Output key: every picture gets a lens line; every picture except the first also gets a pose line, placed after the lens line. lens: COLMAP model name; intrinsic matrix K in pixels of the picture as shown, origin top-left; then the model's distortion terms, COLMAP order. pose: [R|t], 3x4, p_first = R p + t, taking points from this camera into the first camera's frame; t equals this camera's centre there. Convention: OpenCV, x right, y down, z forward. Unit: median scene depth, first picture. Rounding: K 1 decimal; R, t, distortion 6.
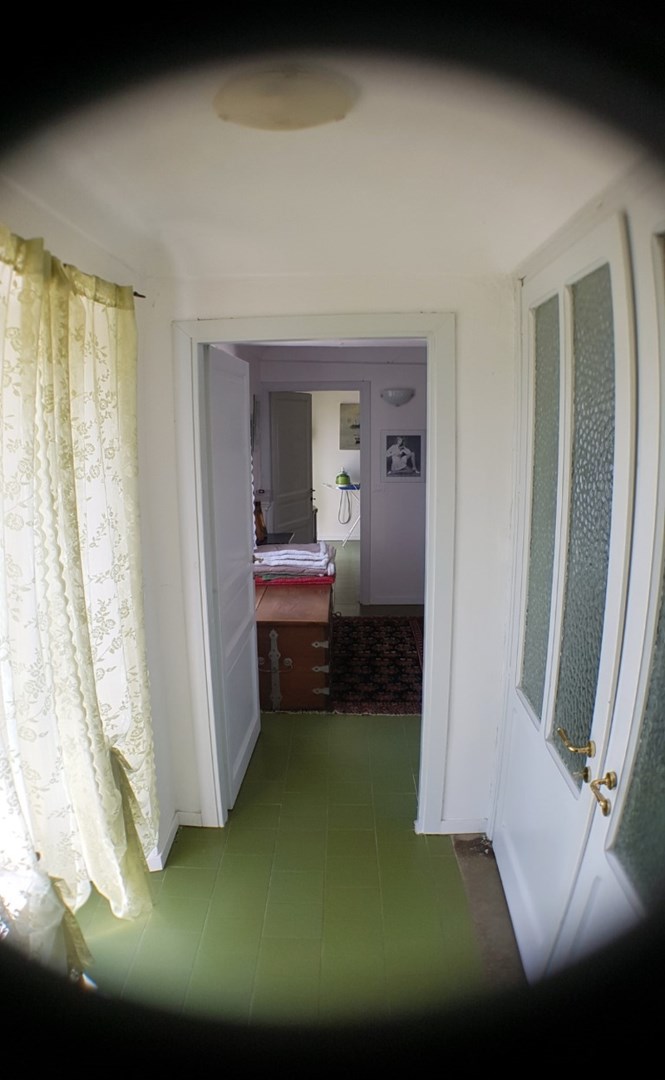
lens RADIAL K [[645.6, 0, 332.5], [0, 645.6, 540.0], [0, 0, 1]] dist [-0.163777, -0.083797]
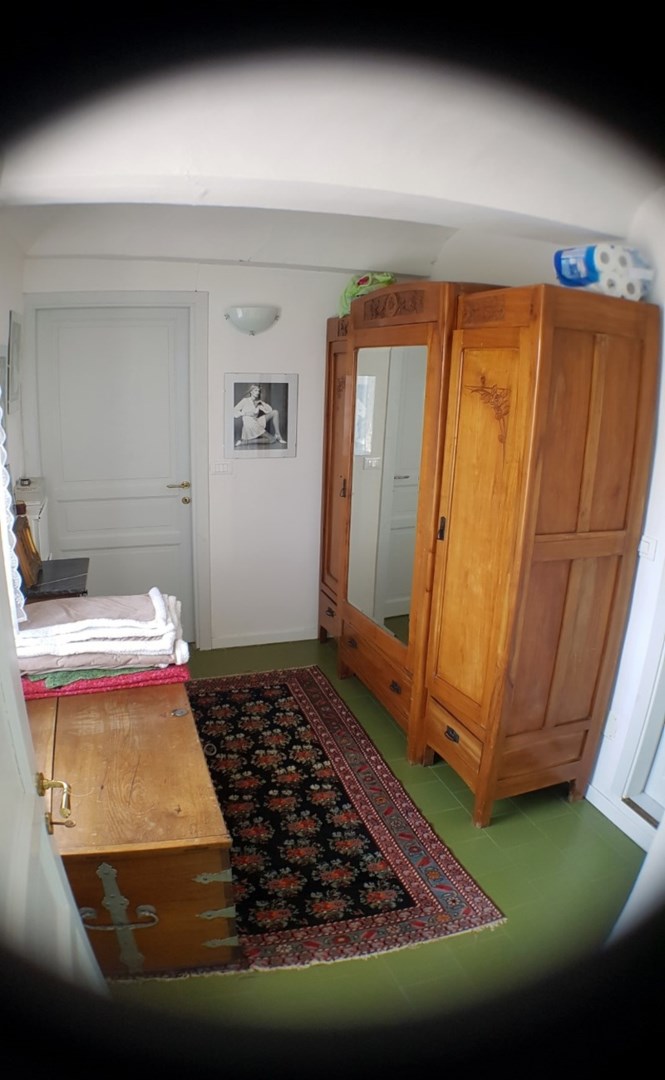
lens RADIAL K [[645.6, 0, 332.5], [0, 645.6, 540.0], [0, 0, 1]] dist [-0.163777, -0.083797]
pose [[0.933795, -0.055091, 0.353542, -0.055103], [0.021287, 0.994879, 0.098805, -0.078431], [-0.357174, -0.084738, 0.930186, 0.429272]]
